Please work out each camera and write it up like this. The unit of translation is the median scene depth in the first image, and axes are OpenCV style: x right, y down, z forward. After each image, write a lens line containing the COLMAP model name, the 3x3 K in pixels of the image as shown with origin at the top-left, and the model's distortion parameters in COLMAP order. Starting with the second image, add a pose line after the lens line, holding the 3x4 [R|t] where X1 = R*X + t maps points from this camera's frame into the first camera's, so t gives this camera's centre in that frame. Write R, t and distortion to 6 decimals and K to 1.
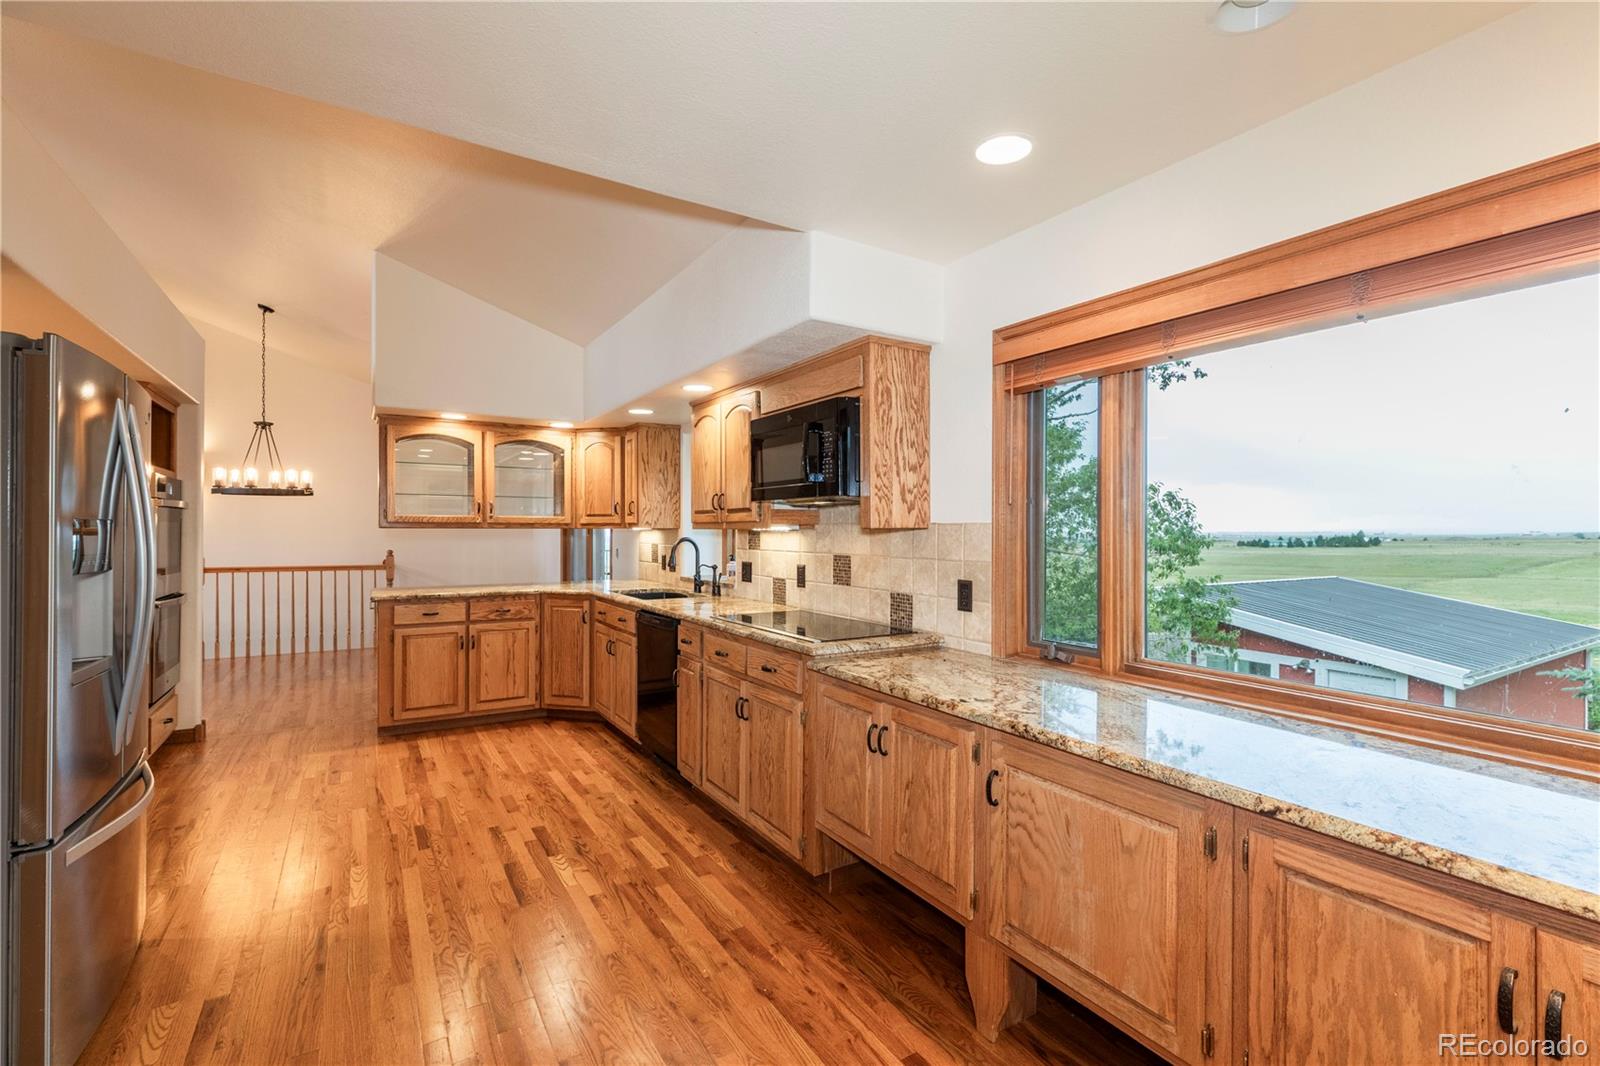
lens RADIAL K [[721.0, 0, 800.2], [0, 721.0, 536.4], [0, 0, 1]] dist [0.007765, -0.001211]
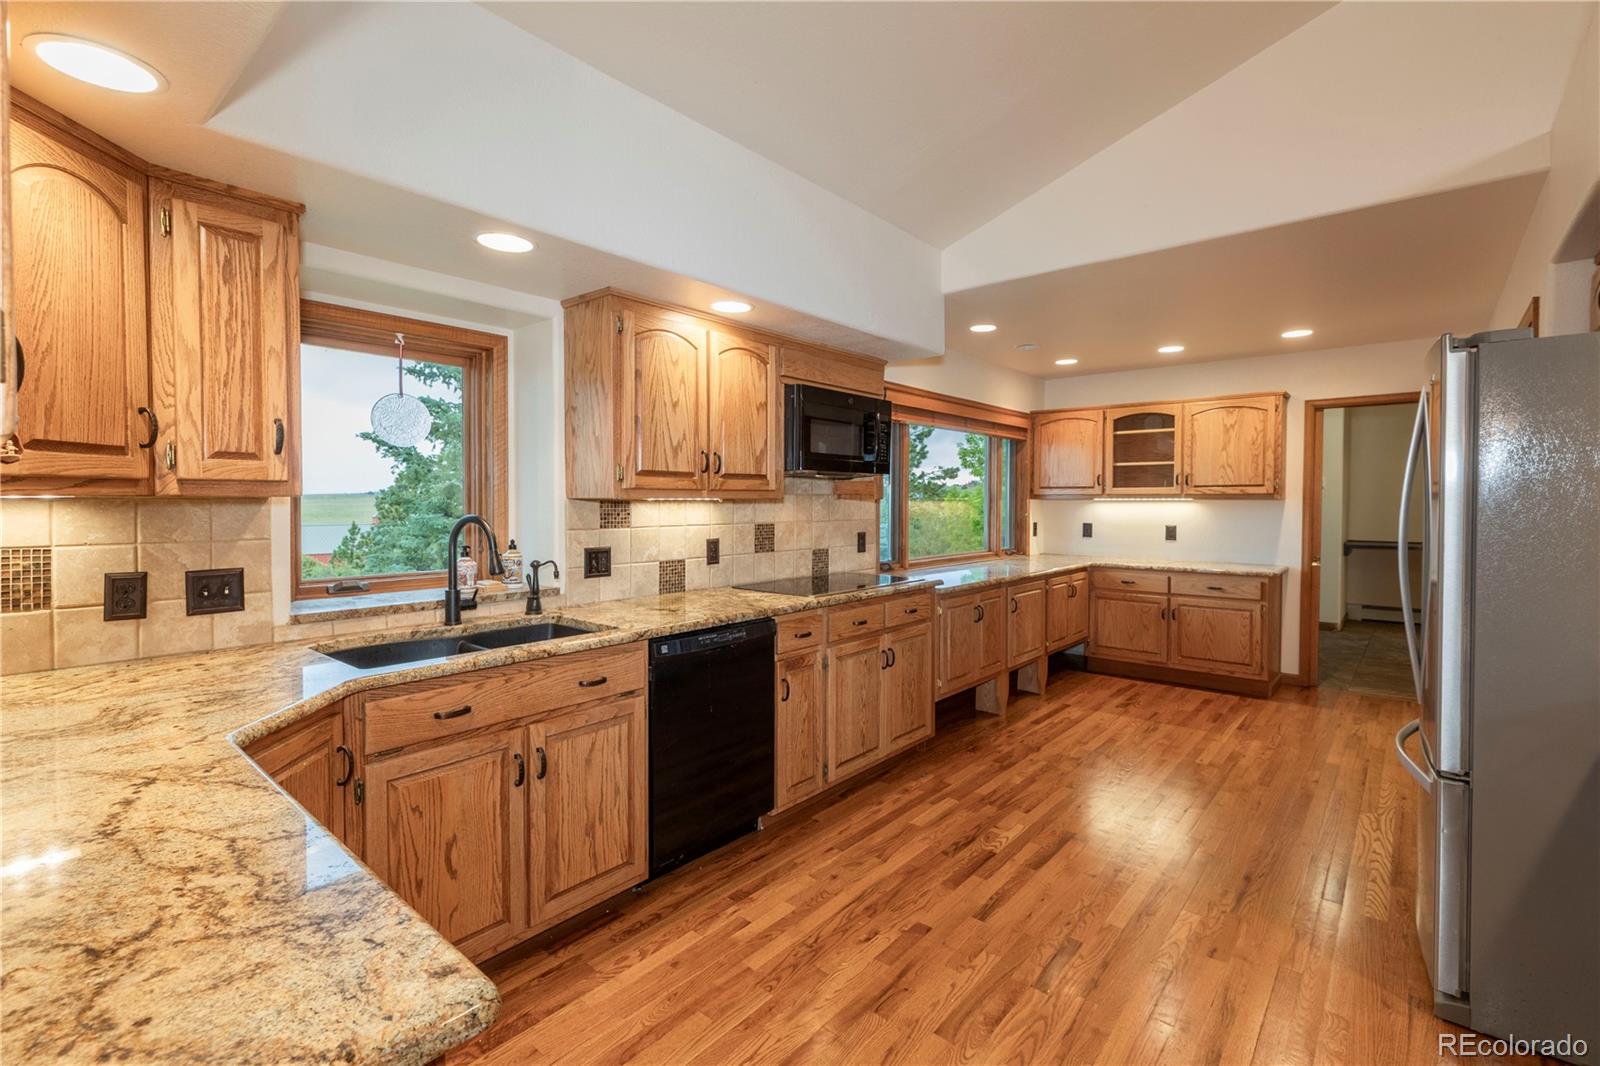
lens RADIAL K [[721.0, 0, 807.5], [0, 721.0, 516.8], [0, 0, 1]] dist [0.007765, -0.001211]
pose [[-0.316768, -0.025952, 0.948148, -0.951809], [0.005116, 0.999564, 0.029069, -0.014313], [-0.948489, 0.014058, -0.316498, 1.266889]]
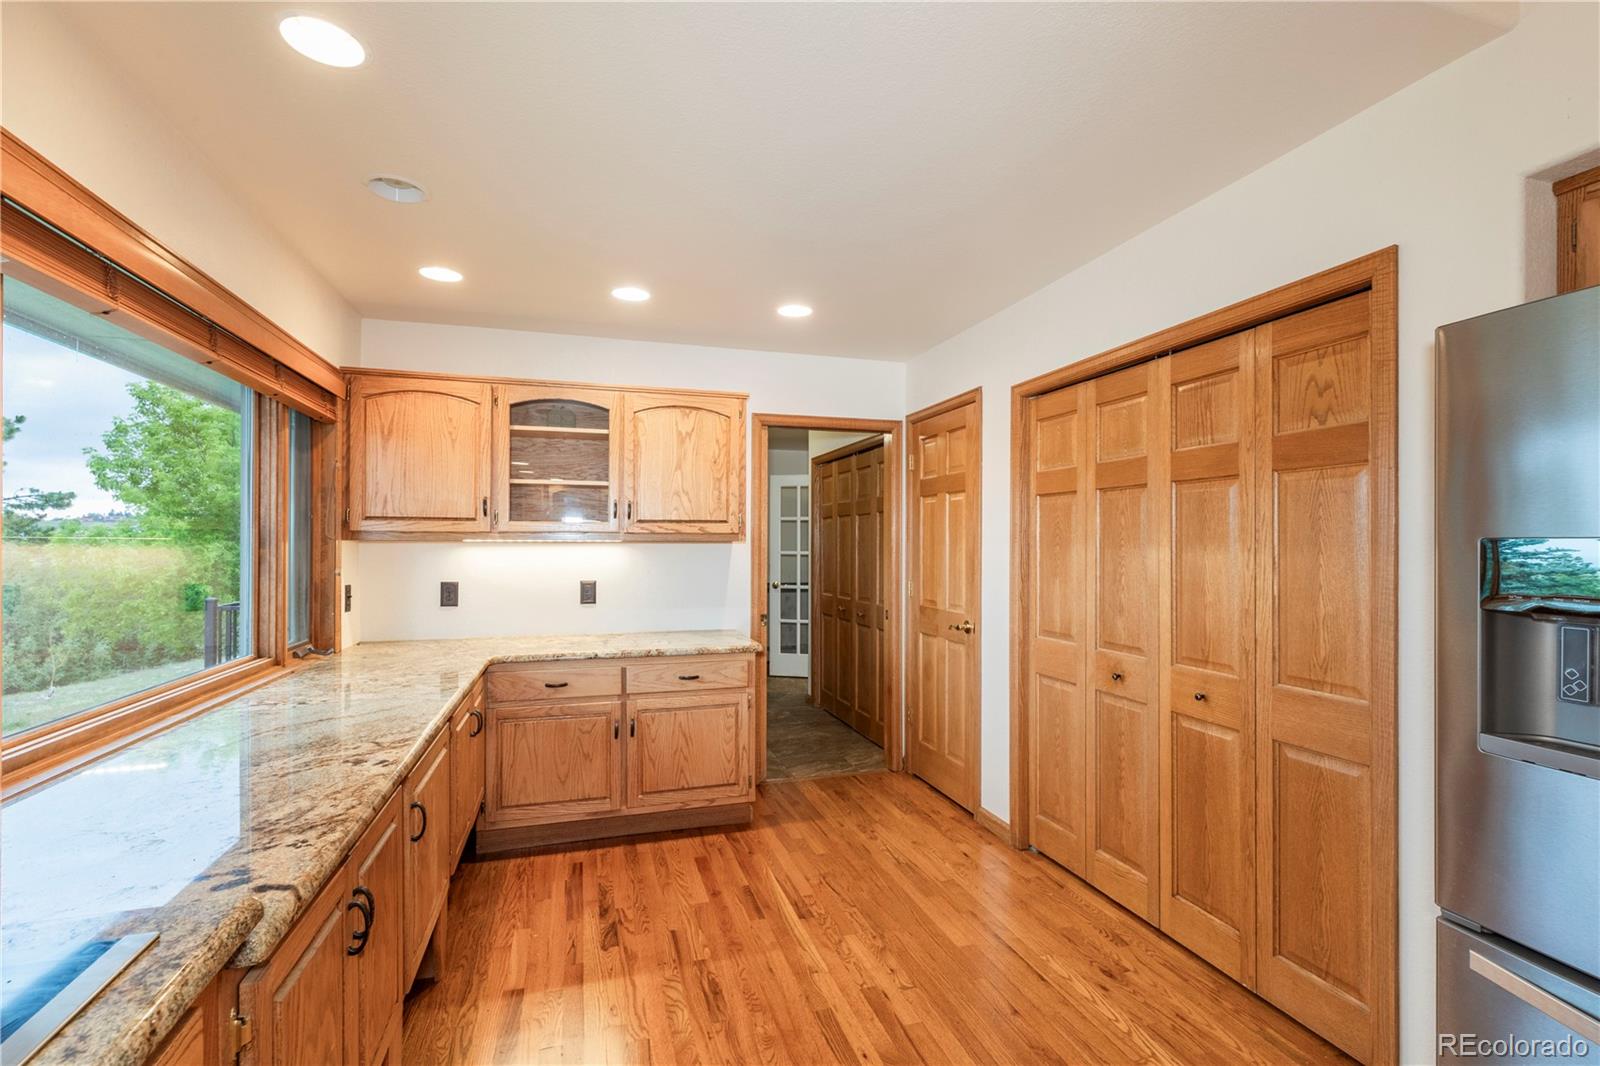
lens RADIAL K [[721.0, 0, 803.3], [0, 721.0, 545.7], [0, 0, 1]] dist [0.007765, -0.001211]
pose [[-0.969424, -0.007105, 0.245290, -0.231413], [-0.004473, 0.999926, 0.011285, -0.008592], [-0.245352, 0.009843, -0.969384, 0.920987]]
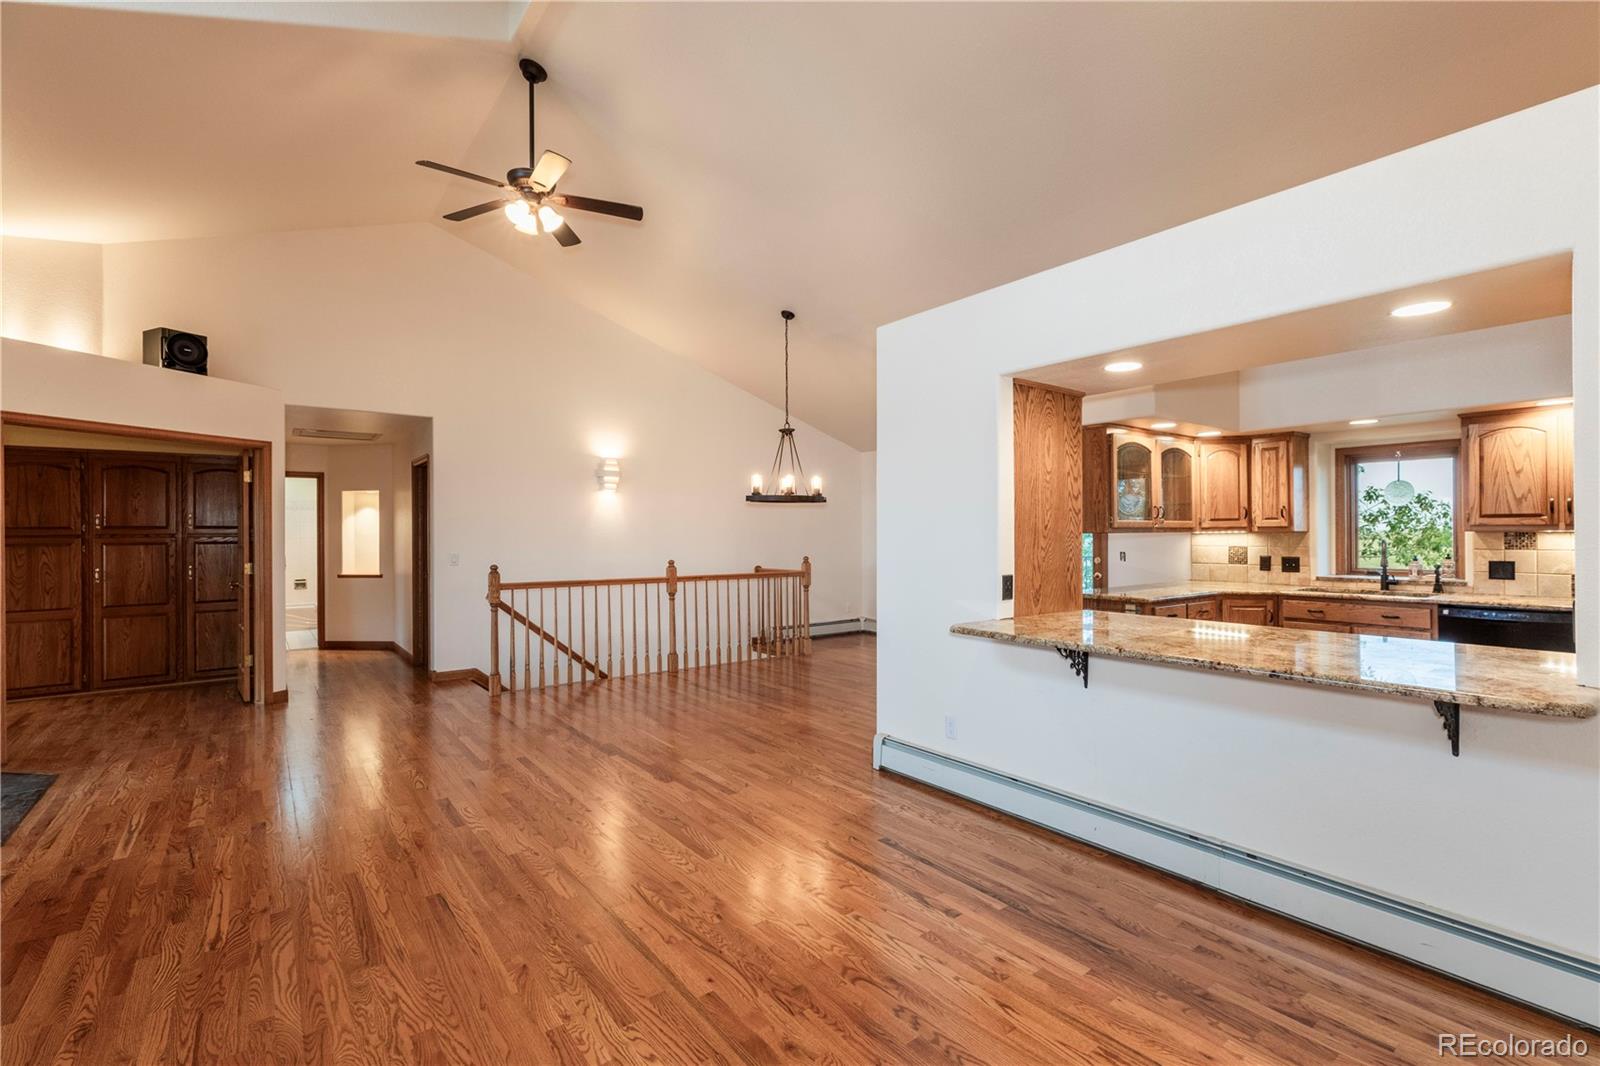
lens RADIAL K [[721.0, 0, 810.0], [0, 721.0, 533.2], [0, 0, 1]] dist [0.007765, -0.001211]
pose [[0.994524, -0.009920, 0.104035, -1.512990], [0.010832, 0.999908, -0.008208, -0.010942], [-0.103944, 0.009290, 0.994540, 0.021811]]
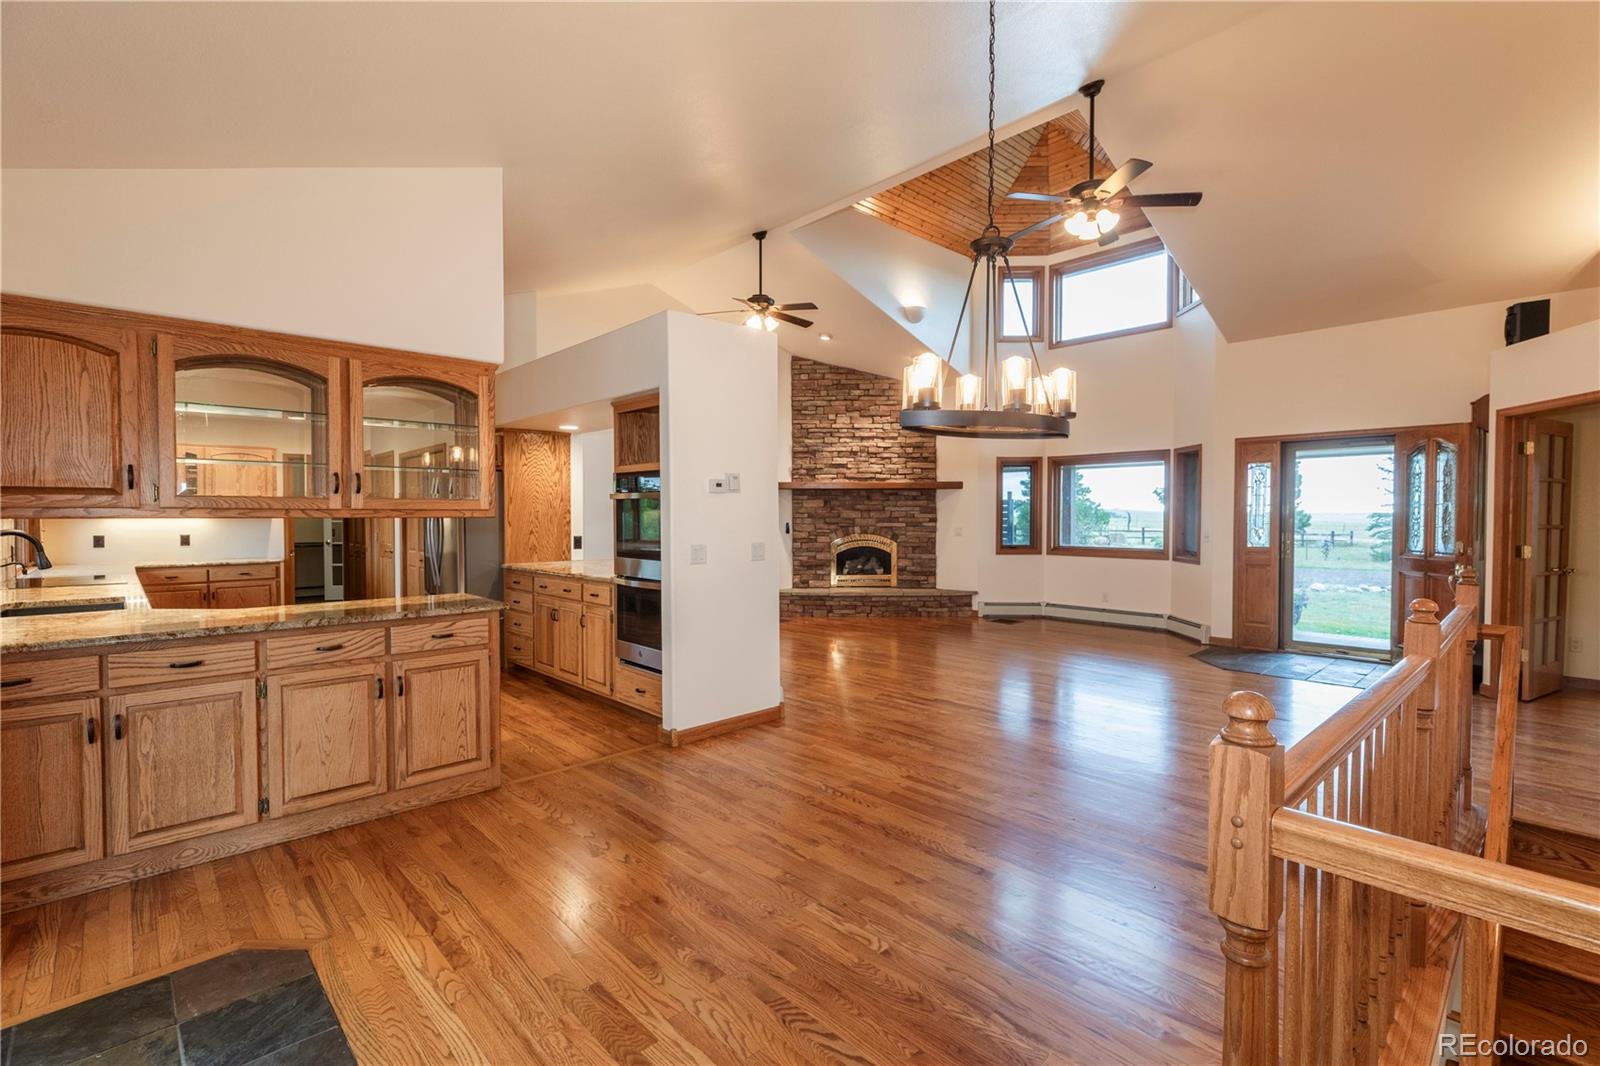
lens RADIAL K [[721.0, 0, 805.5], [0, 721.0, 527.8], [0, 0, 1]] dist [0.007765, -0.001211]
pose [[-0.977828, 0.001326, -0.209405, -1.048850], [-0.004270, 0.999646, 0.026268, -0.030039], [0.209365, 0.026579, -0.977476, 2.518694]]
